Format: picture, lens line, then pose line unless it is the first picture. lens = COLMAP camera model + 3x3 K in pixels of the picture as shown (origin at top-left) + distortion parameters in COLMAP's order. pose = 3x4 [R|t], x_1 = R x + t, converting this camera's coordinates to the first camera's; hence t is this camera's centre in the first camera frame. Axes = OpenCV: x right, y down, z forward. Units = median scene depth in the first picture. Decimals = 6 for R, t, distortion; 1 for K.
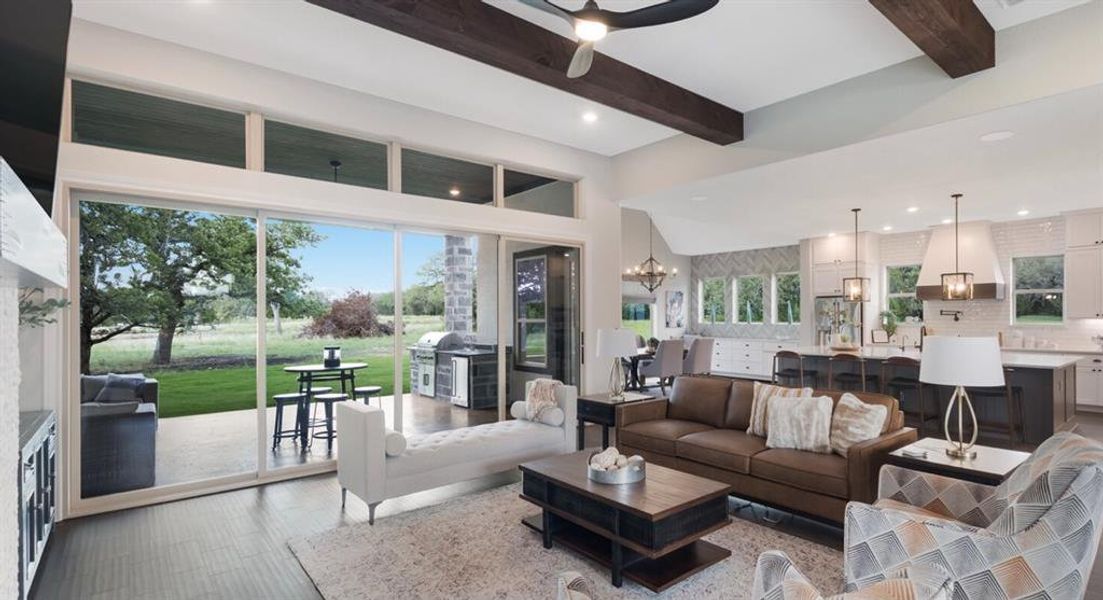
lens RADIAL K [[528.8, 0, 551.1], [0, 528.8, 320.2], [0, 0, 1]] dist [0.000909, 0.000158]
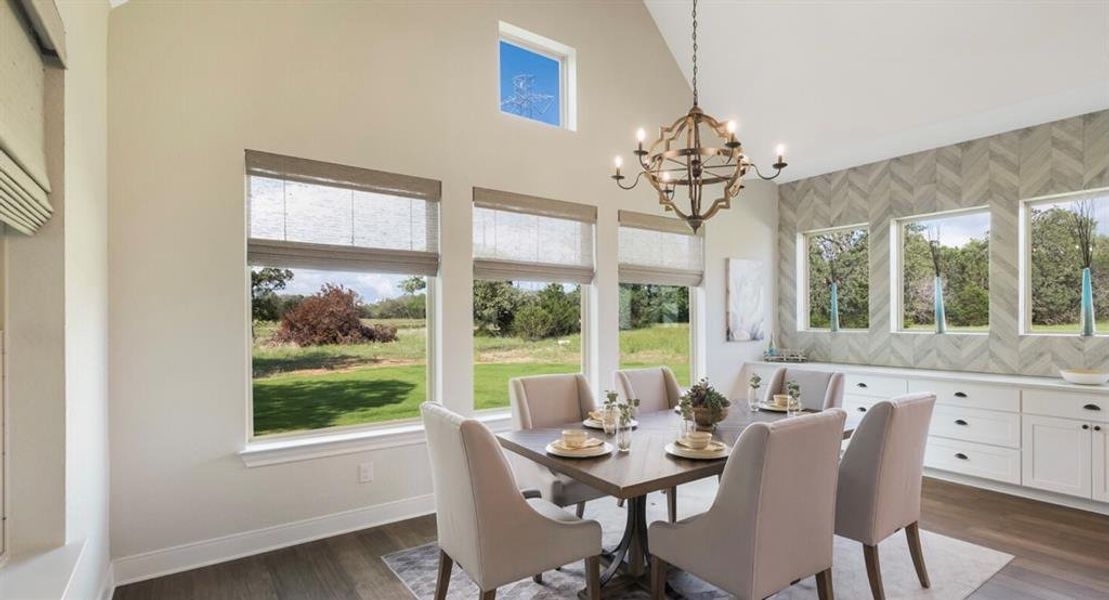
lens RADIAL K [[527.5, 0, 557.7], [0, 527.5, 312.6], [0, 0, 1]] dist [-0.001814, -0.000150]
pose [[0.998749, -0.006356, -0.049608, 0.099412], [0.005498, 0.999833, -0.017423, -0.003973], [0.049710, 0.017128, 0.998617, 0.554872]]
